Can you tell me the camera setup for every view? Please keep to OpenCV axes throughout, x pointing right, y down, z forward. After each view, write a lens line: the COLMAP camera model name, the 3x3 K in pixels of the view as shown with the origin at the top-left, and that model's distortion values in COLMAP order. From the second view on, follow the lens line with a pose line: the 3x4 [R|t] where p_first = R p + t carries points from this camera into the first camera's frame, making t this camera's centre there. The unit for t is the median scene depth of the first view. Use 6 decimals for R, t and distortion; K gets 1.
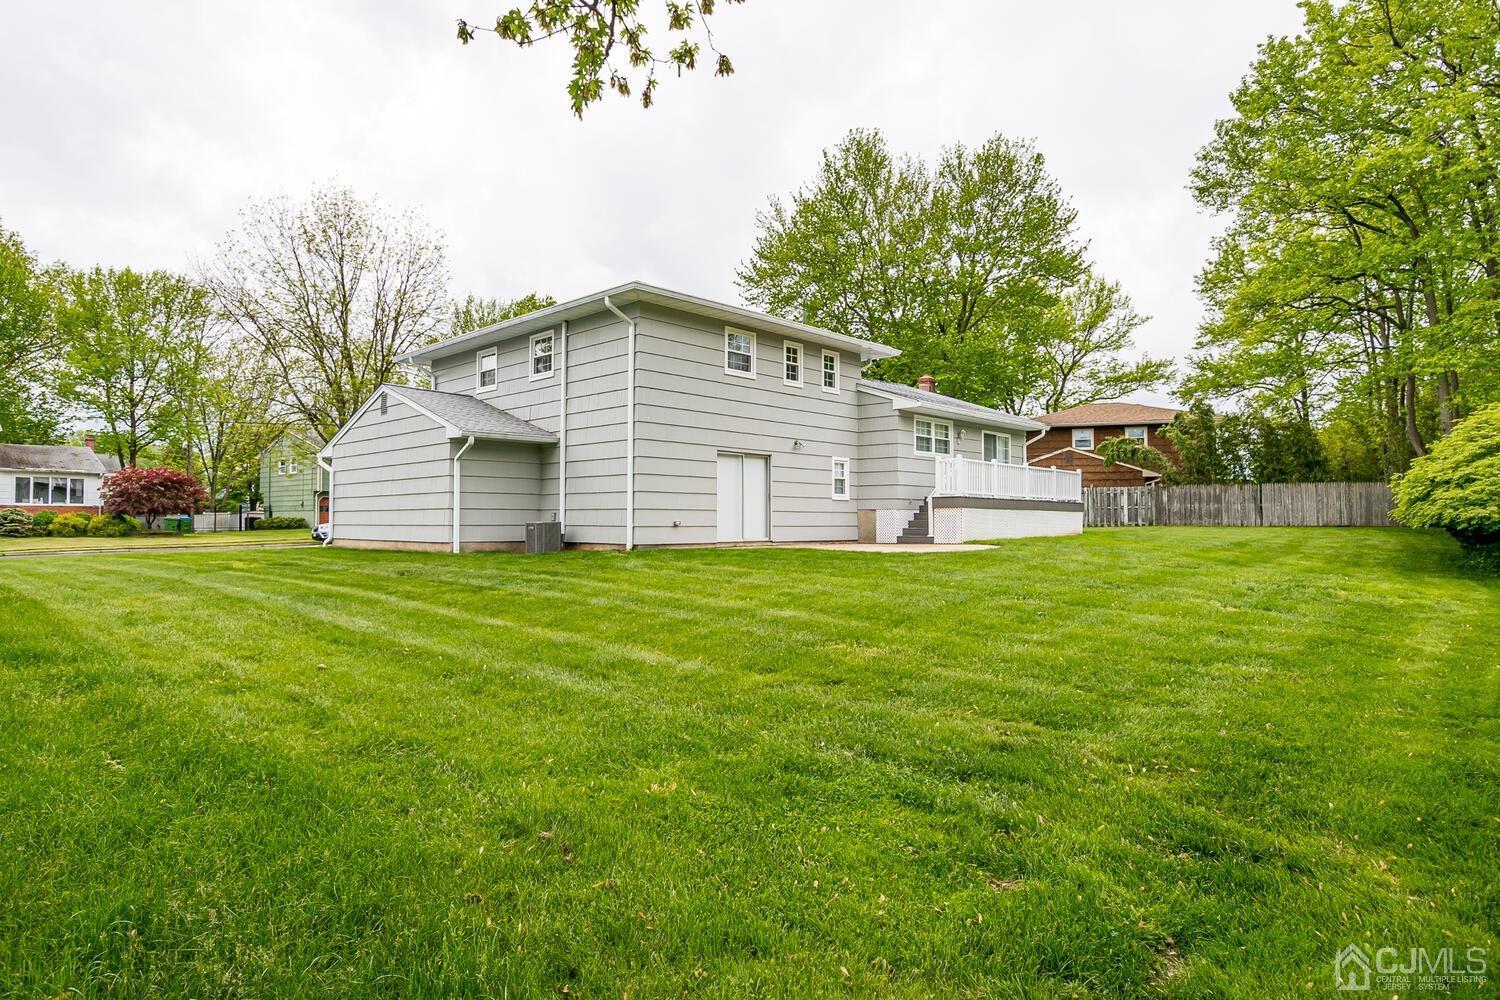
lens RADIAL K [[871.1, 0, 750.0], [0, 871.1, 500.0], [0, 0, 1]] dist [0.002677, 0.000499]
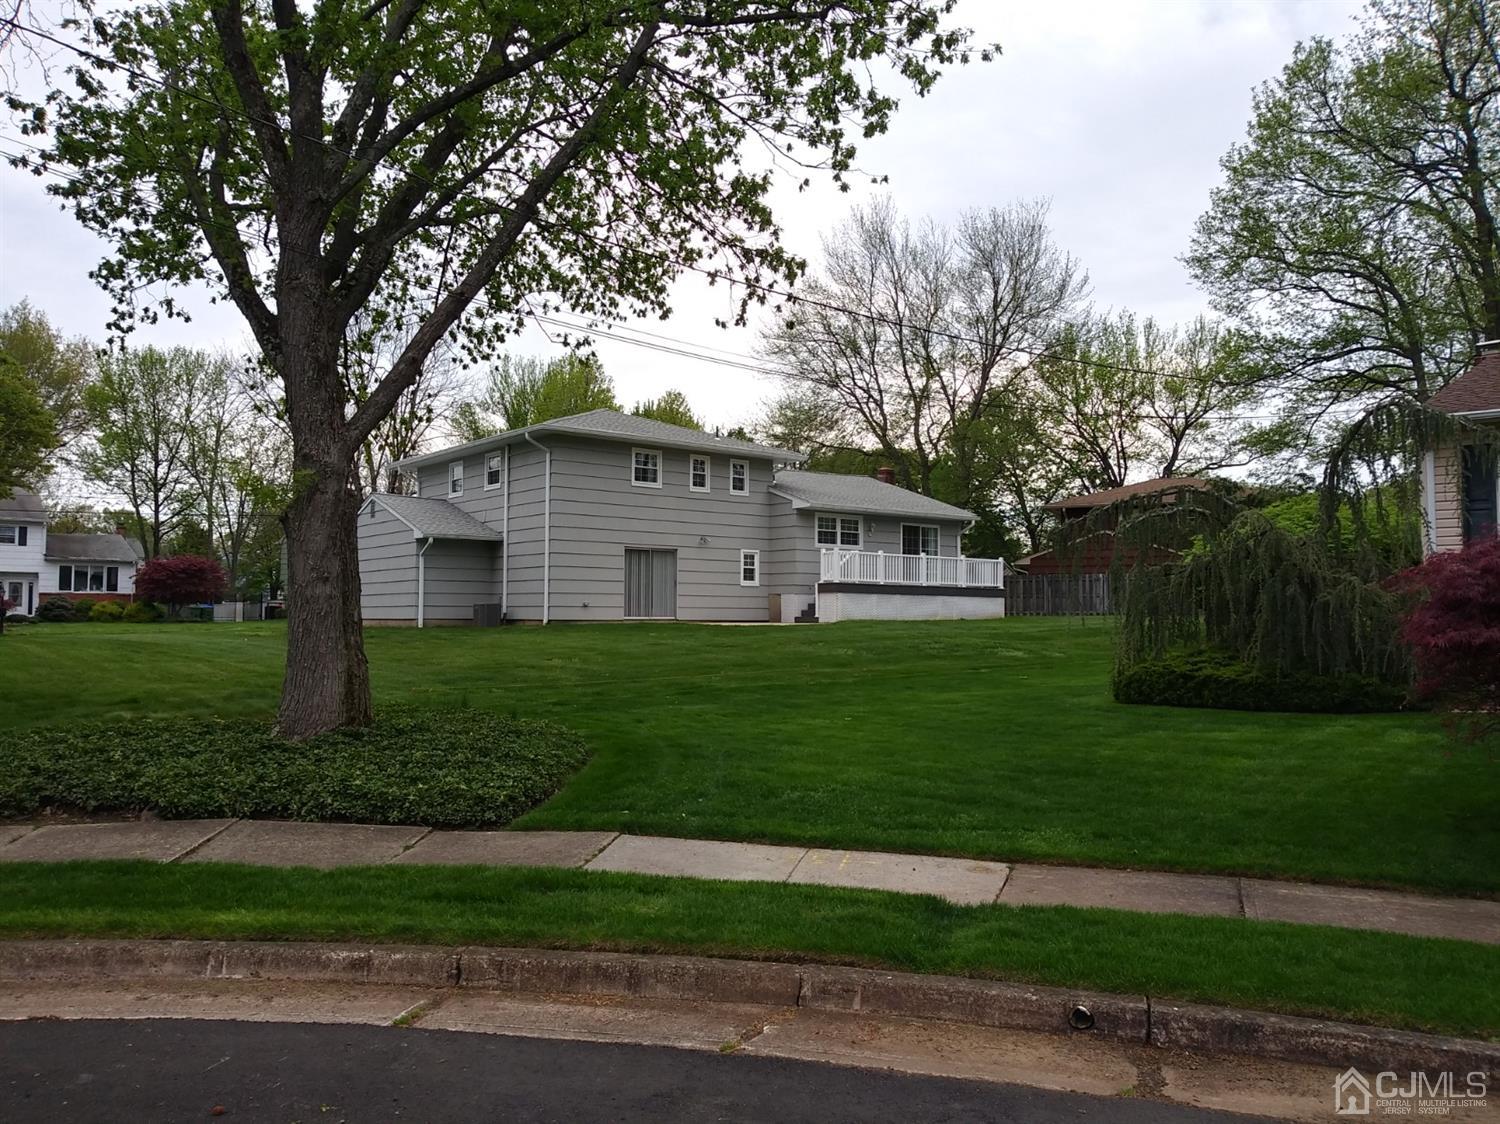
lens RADIAL K [[1117.5, 0, 750.0], [0, 1117.5, 562.0], [0, 0, 1]] dist [0.151518, -0.290443]
pose [[0.992457, -0.003457, -0.122542, 0.286785], [0.000673, 0.999741, -0.022753, 0.001910], [0.122589, 0.022499, 0.992202, -0.491462]]
